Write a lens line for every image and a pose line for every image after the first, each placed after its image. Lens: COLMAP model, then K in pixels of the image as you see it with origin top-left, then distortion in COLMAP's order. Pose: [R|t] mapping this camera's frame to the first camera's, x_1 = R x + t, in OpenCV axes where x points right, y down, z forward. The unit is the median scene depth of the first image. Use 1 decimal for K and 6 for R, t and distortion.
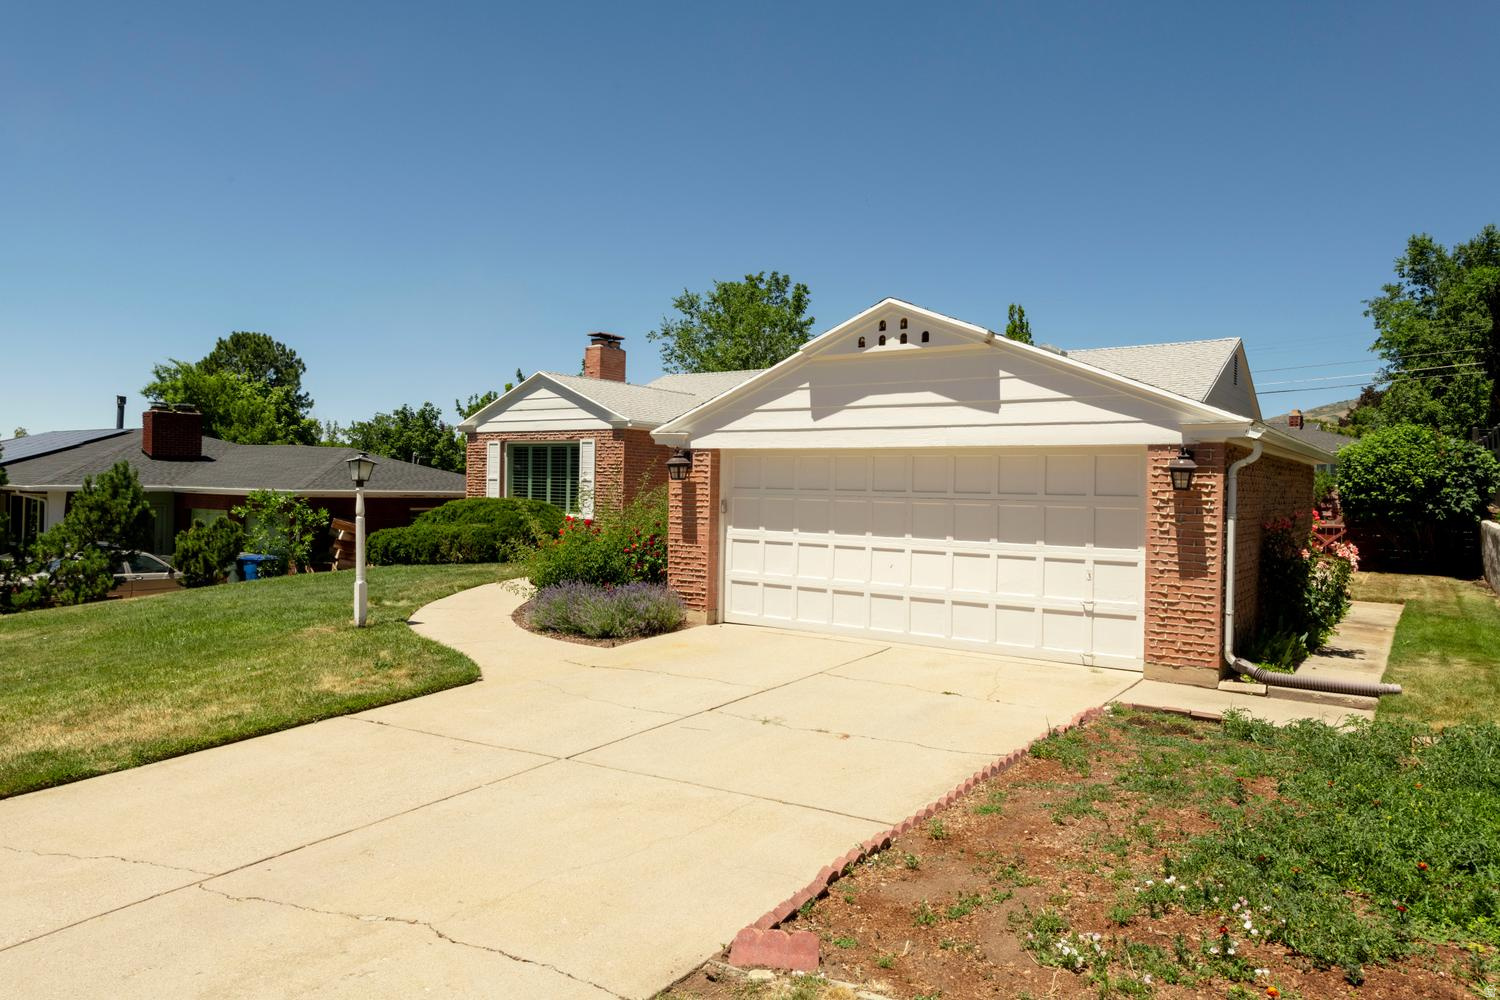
lens RADIAL K [[999.5, 0, 749.7], [0, 999.5, 498.0], [0, 0, 1]] dist [0.000916, 0.000041]
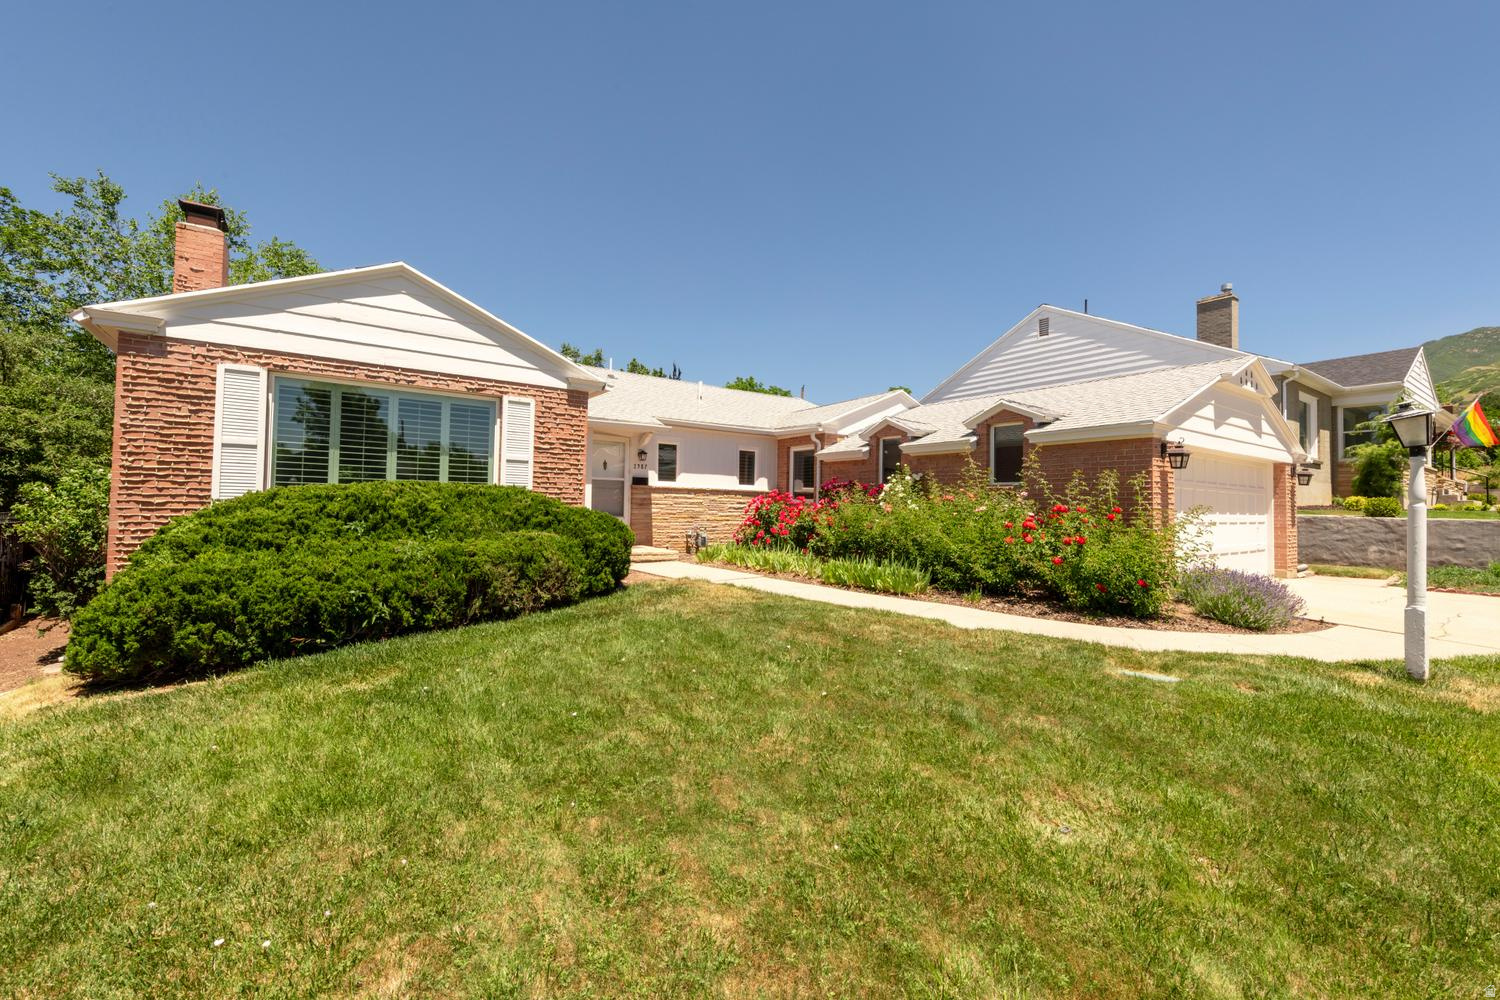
lens RADIAL K [[629.4, 0, 751.3], [0, 629.4, 498.7], [0, 0, 1]] dist [0.000531, 0.000038]
pose [[0.303458, 0.005022, 0.952832, -0.510158], [0.003238, 0.999975, -0.006302, 0.010652], [-0.952839, 0.004998, 0.303434, 0.732125]]
